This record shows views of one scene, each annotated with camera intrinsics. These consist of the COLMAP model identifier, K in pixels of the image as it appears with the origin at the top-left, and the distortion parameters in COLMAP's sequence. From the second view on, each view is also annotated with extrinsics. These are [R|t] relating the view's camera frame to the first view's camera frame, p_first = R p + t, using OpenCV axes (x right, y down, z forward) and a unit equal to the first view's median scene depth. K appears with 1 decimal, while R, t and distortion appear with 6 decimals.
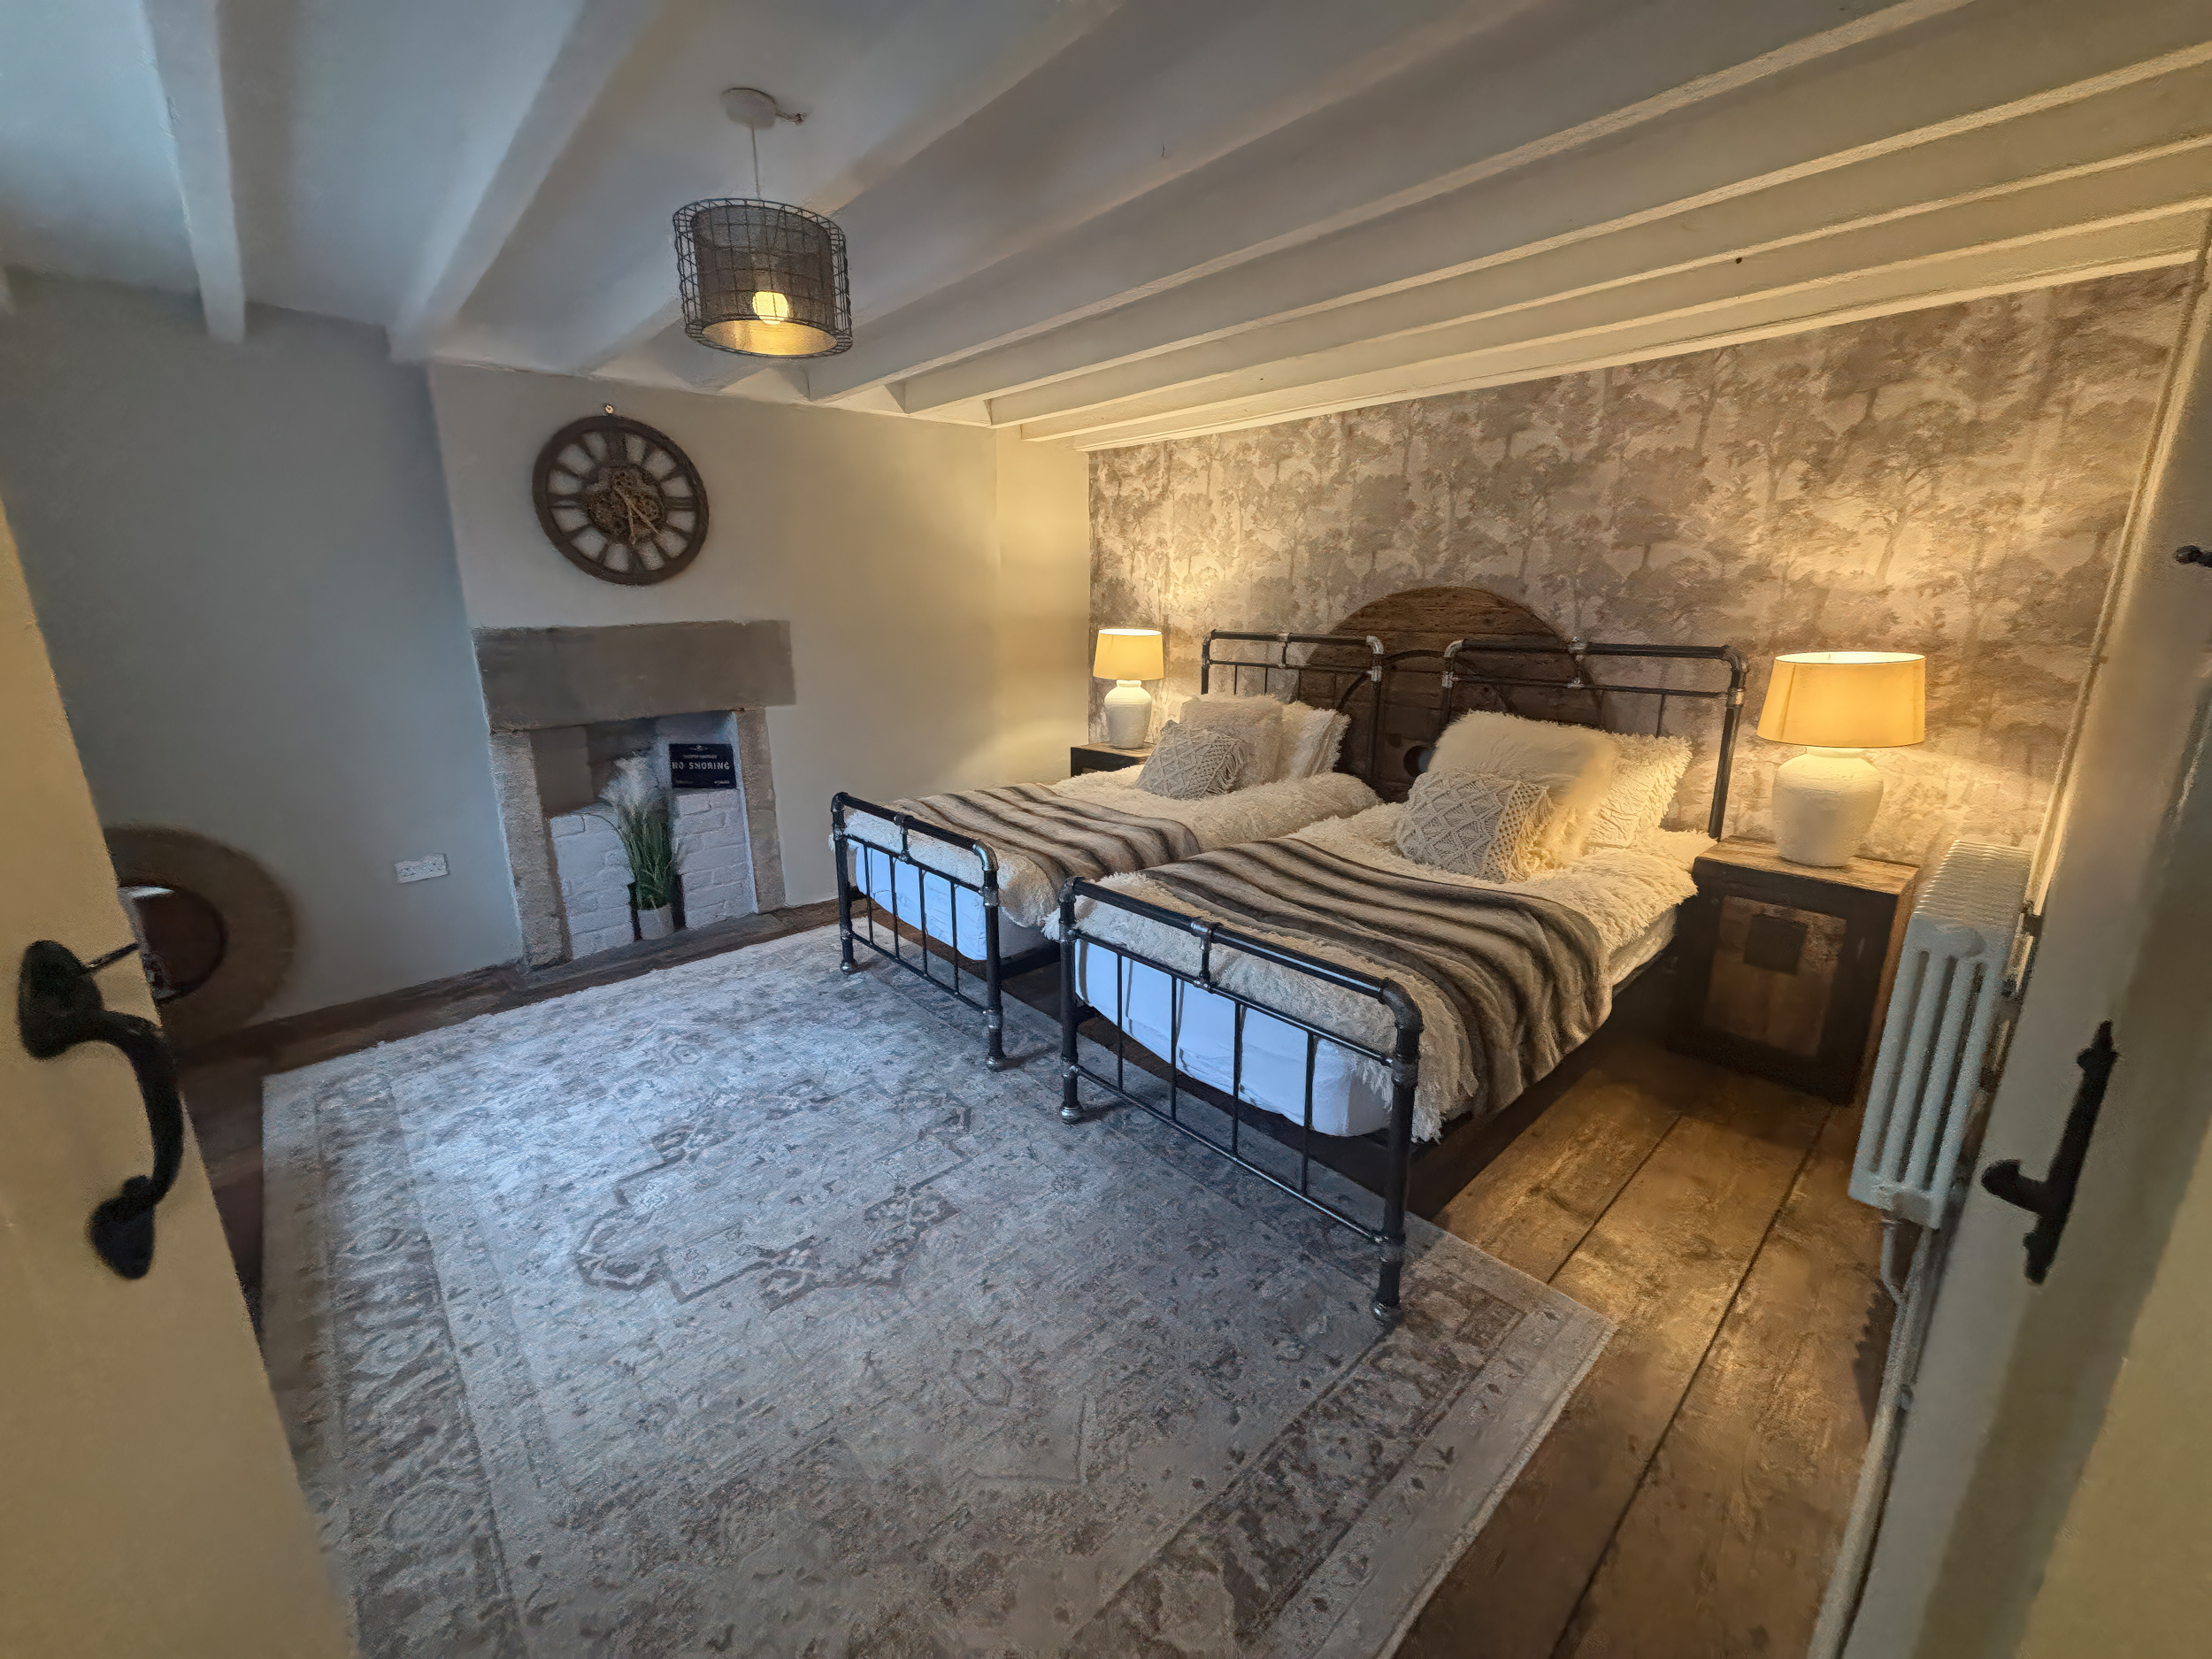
lens RADIAL K [[892.2, 0, 1104.8], [0, 892.2, 827.7], [0, 0, 1]] dist [-0.002352, 0.000994]
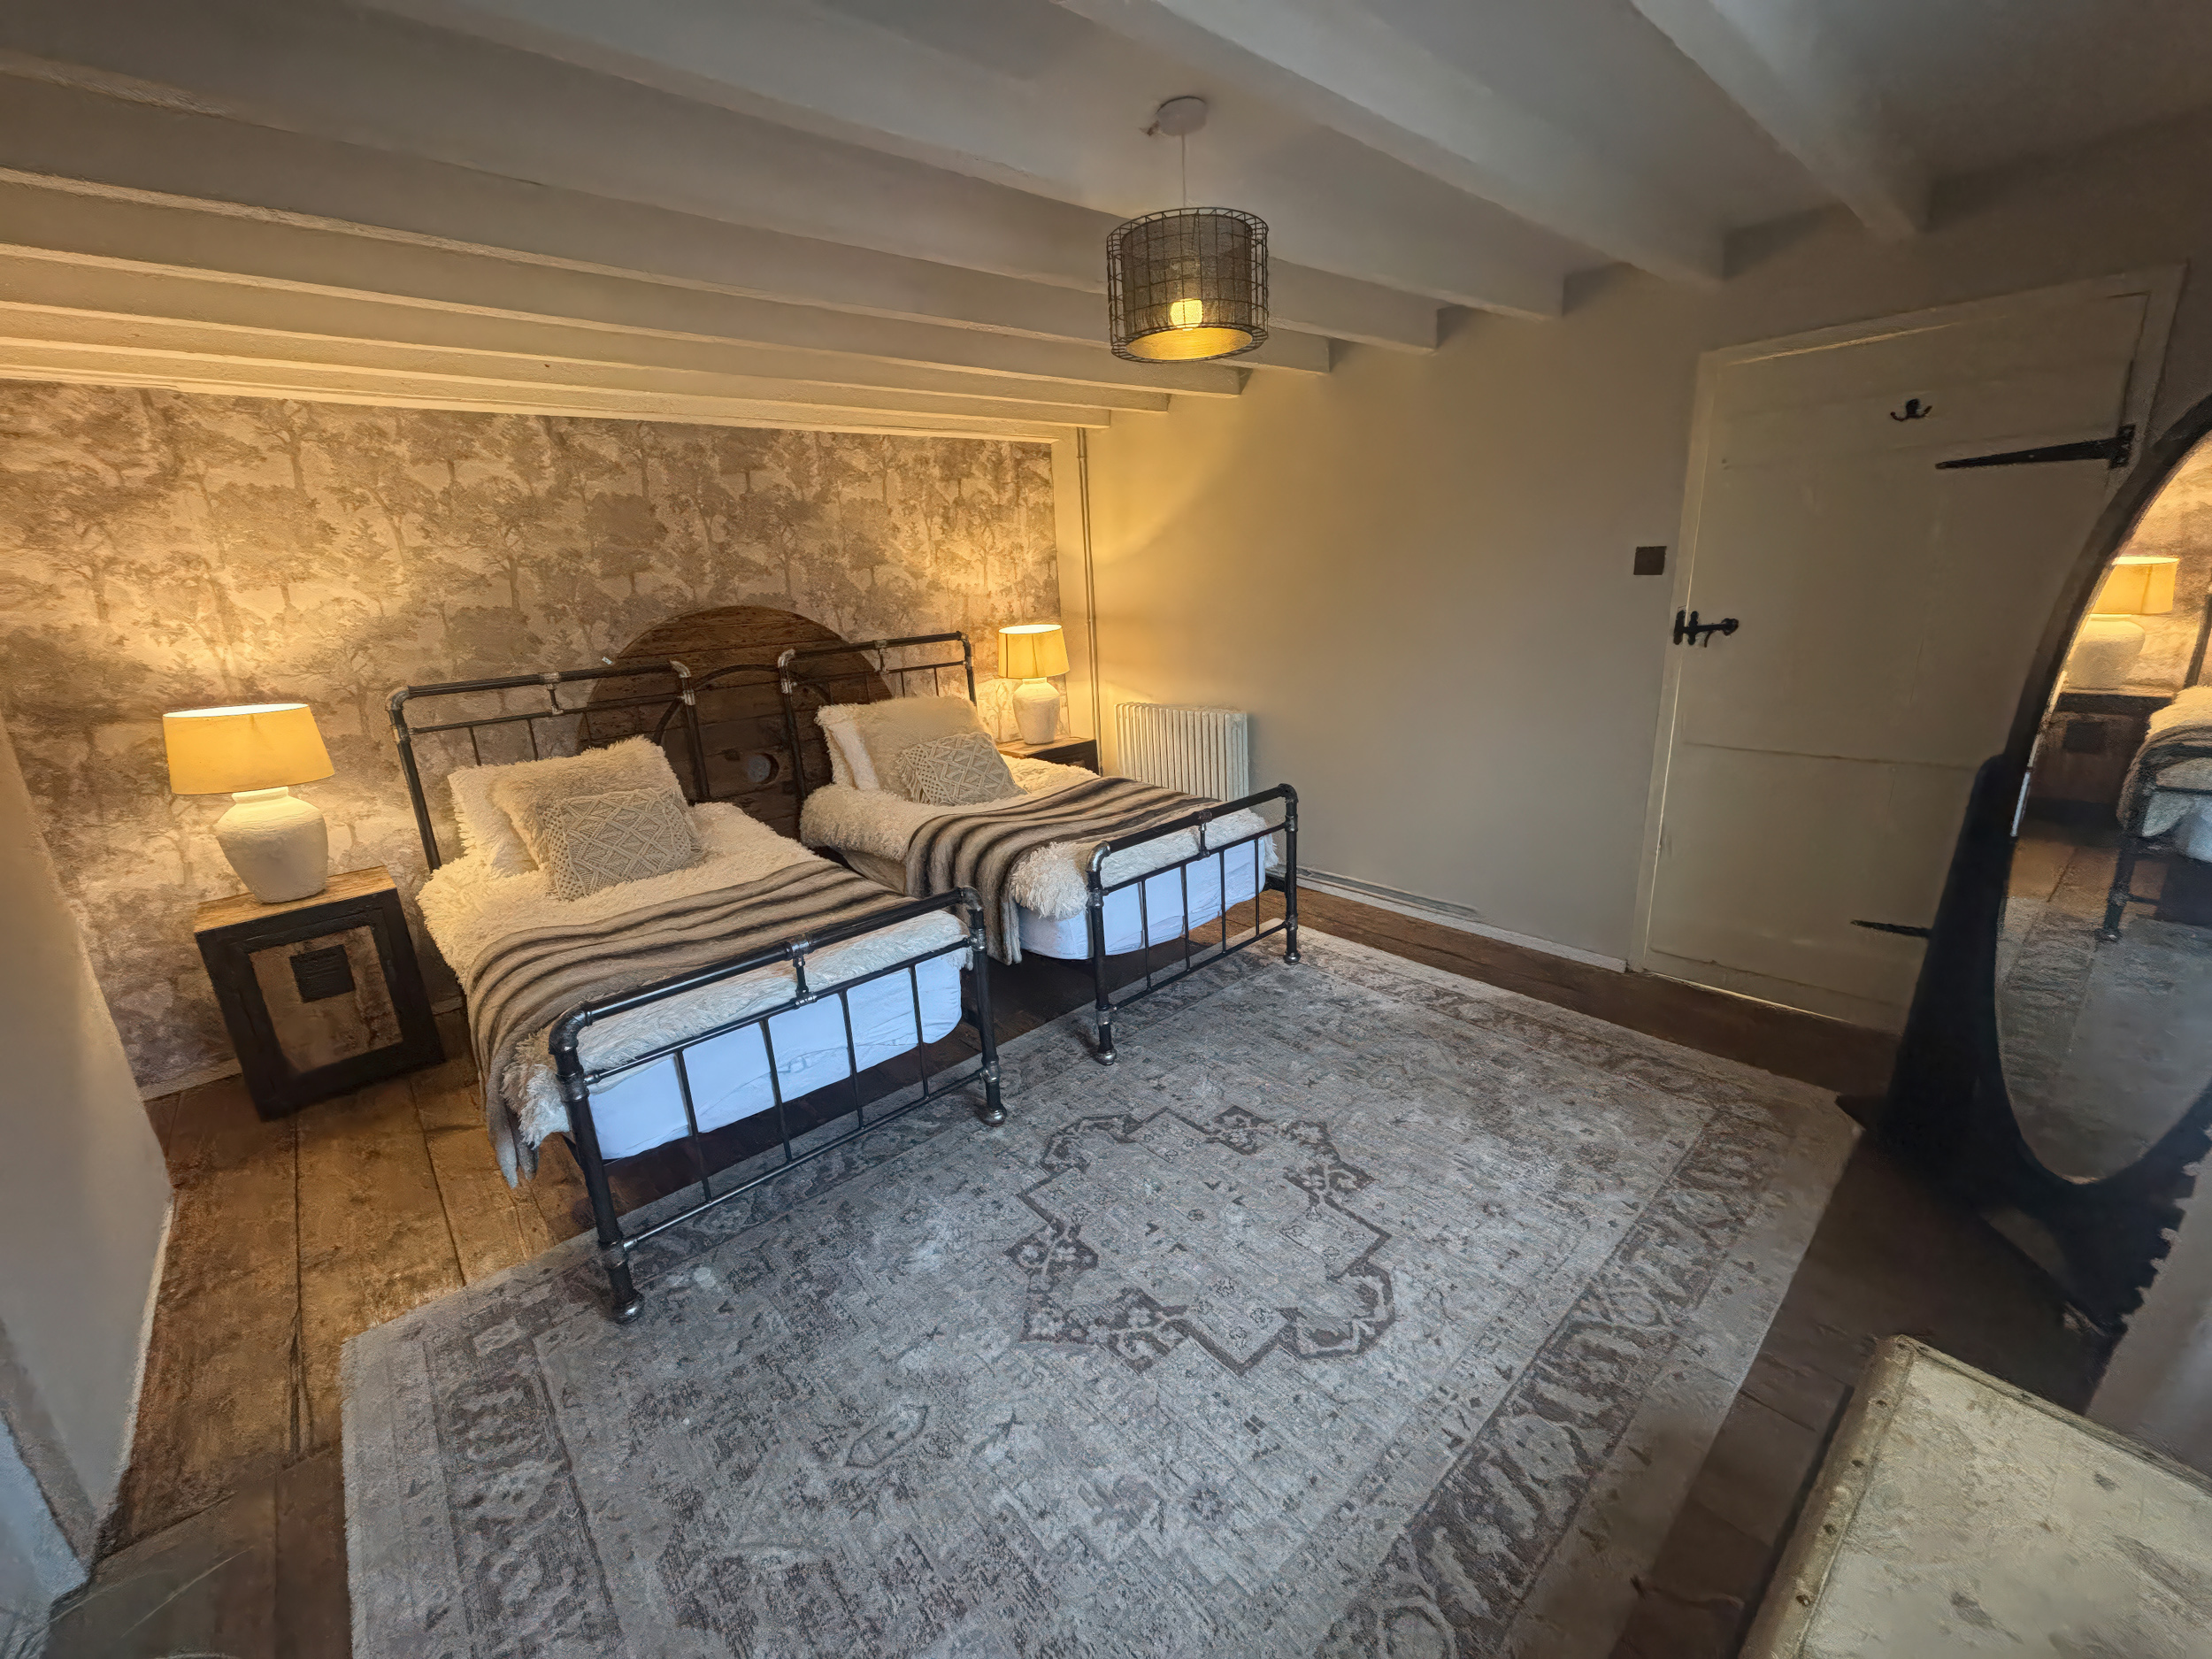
lens RADIAL K [[892.2, 0, 1102.8], [0, 892.2, 828.2], [0, 0, 1]] dist [-0.002352, 0.000994]
pose [[0.011310, -0.271000, 0.962513, -0.776748], [0.307895, 0.916751, 0.254497, -0.174857], [-0.951353, 0.293475, 0.093808, 0.601960]]
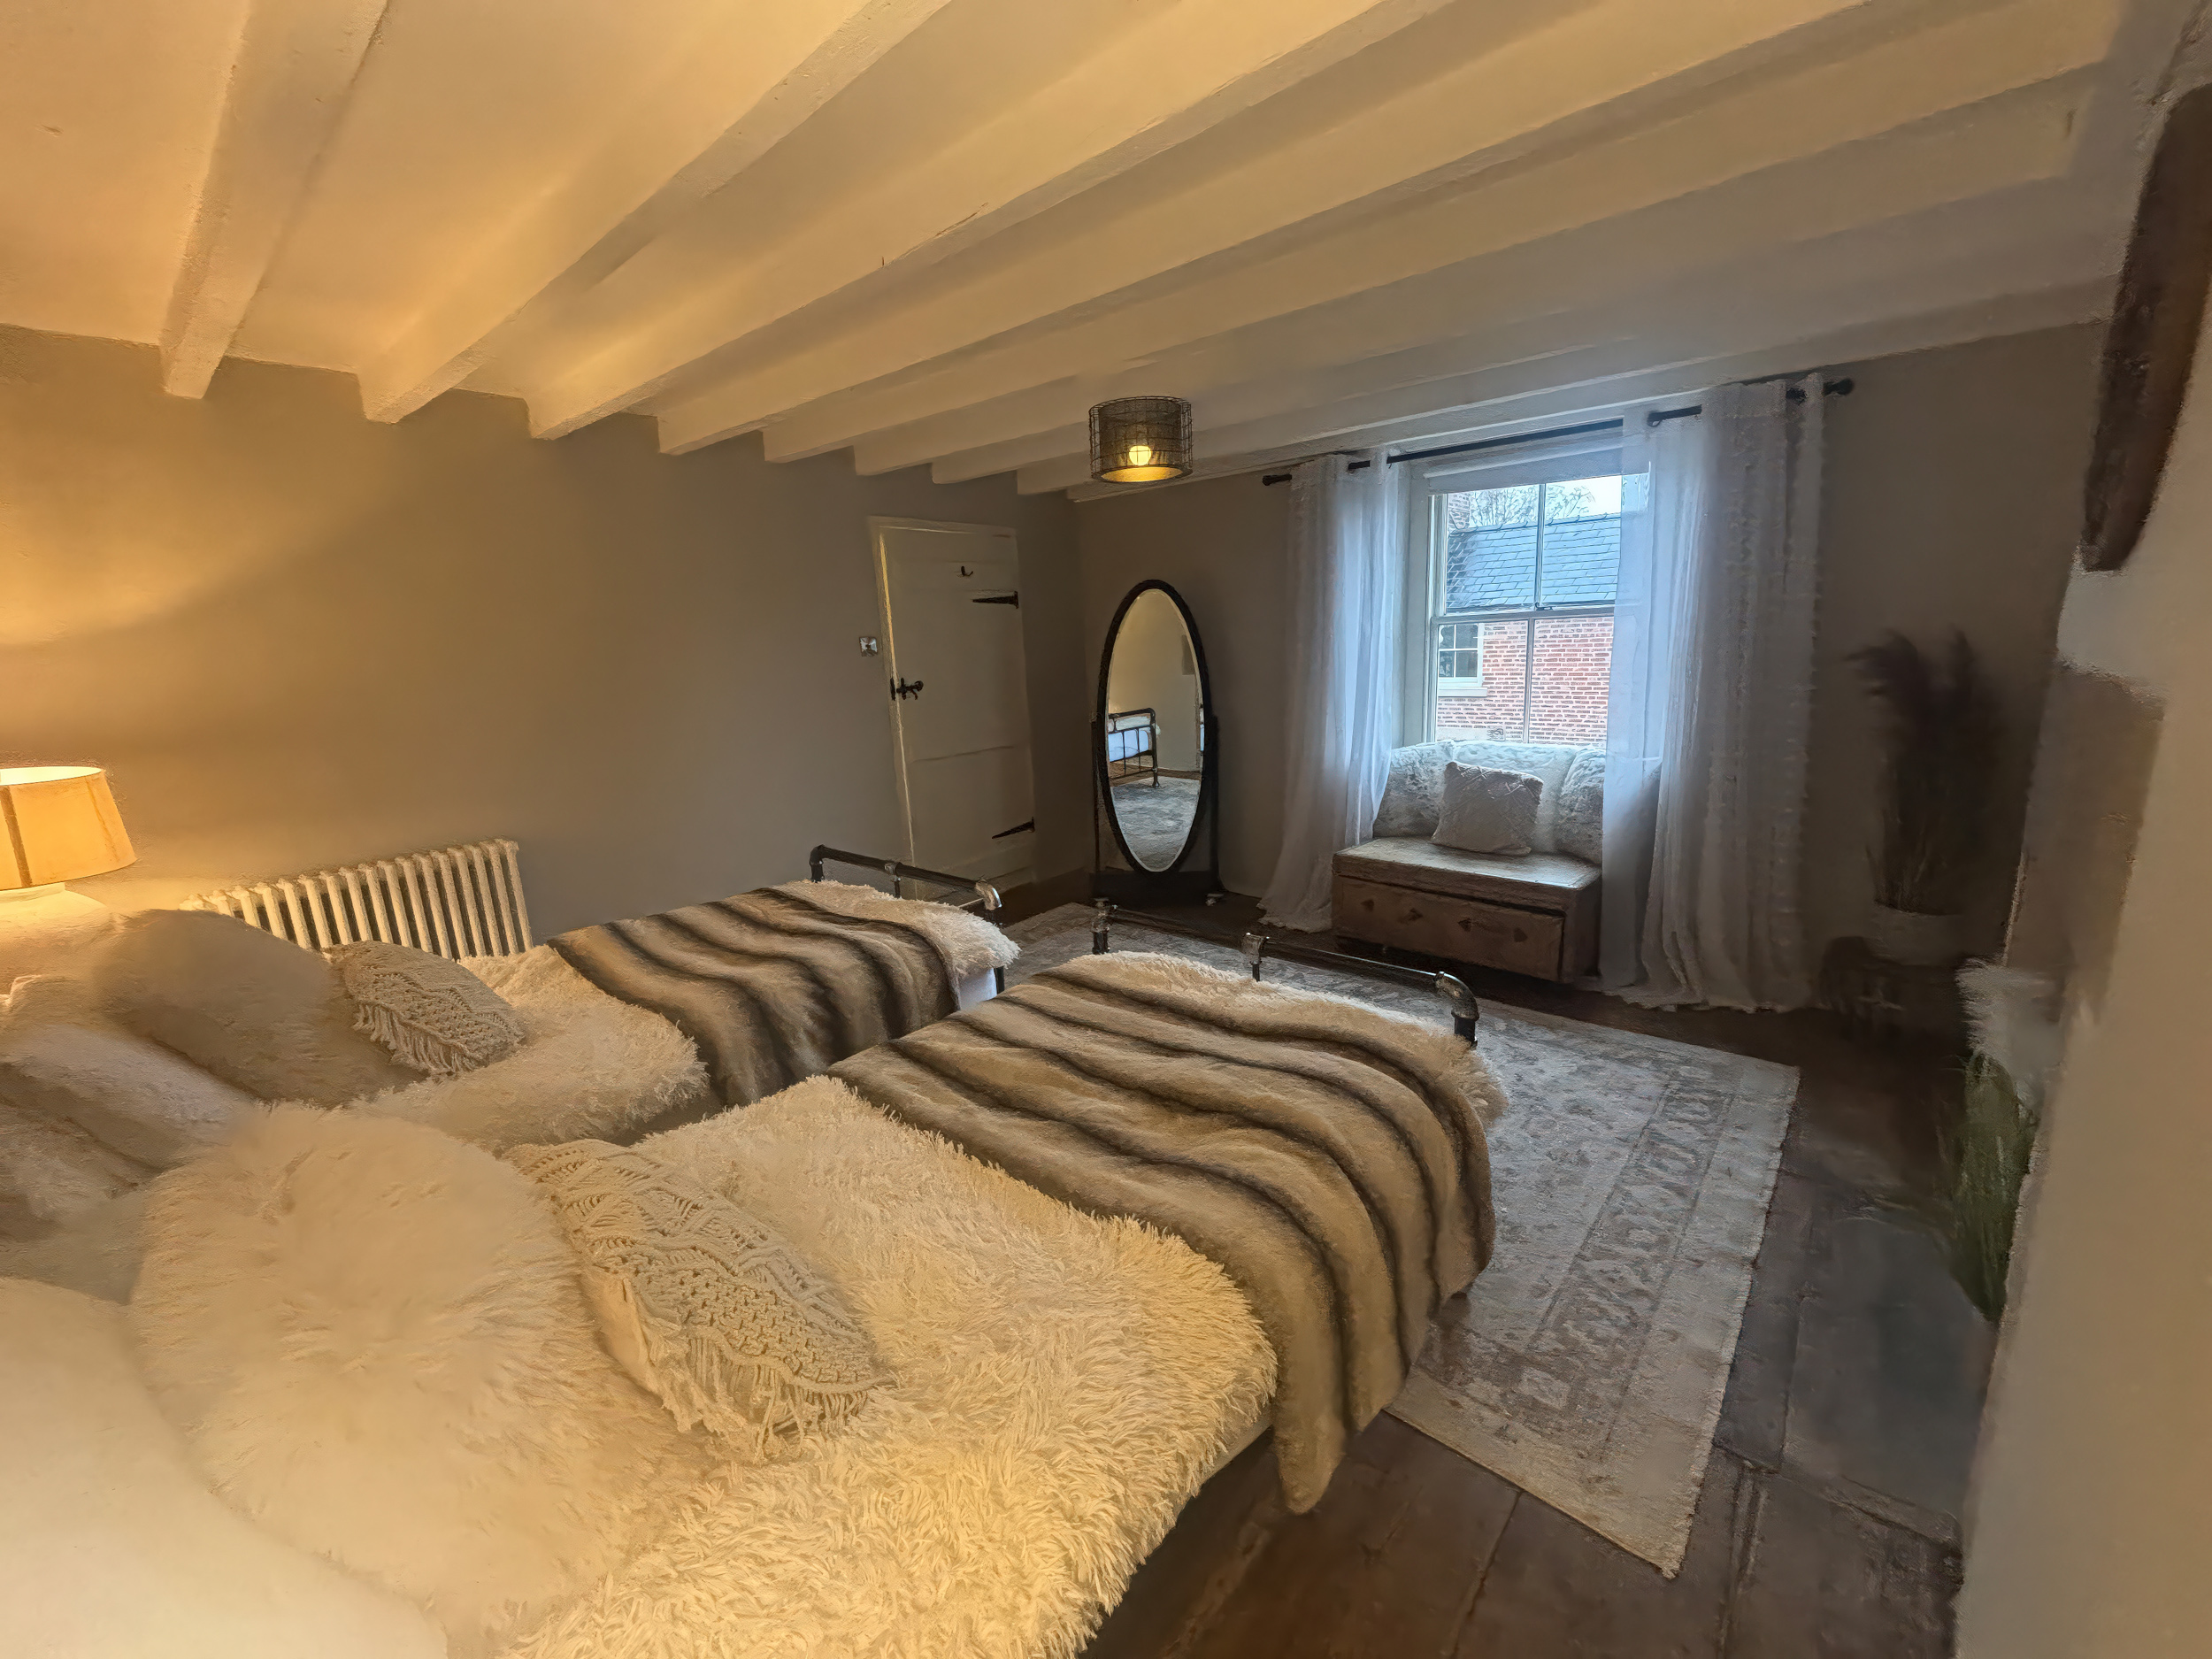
lens RADIAL K [[892.2, 0, 1103.0], [0, 892.2, 829.0], [0, 0, 1]] dist [-0.002352, 0.000994]
pose [[-0.991641, 0.075936, -0.104316, -0.055929], [0.019927, 0.888911, 0.457647, -0.371963], [0.127479, 0.451743, -0.882993, 1.377508]]
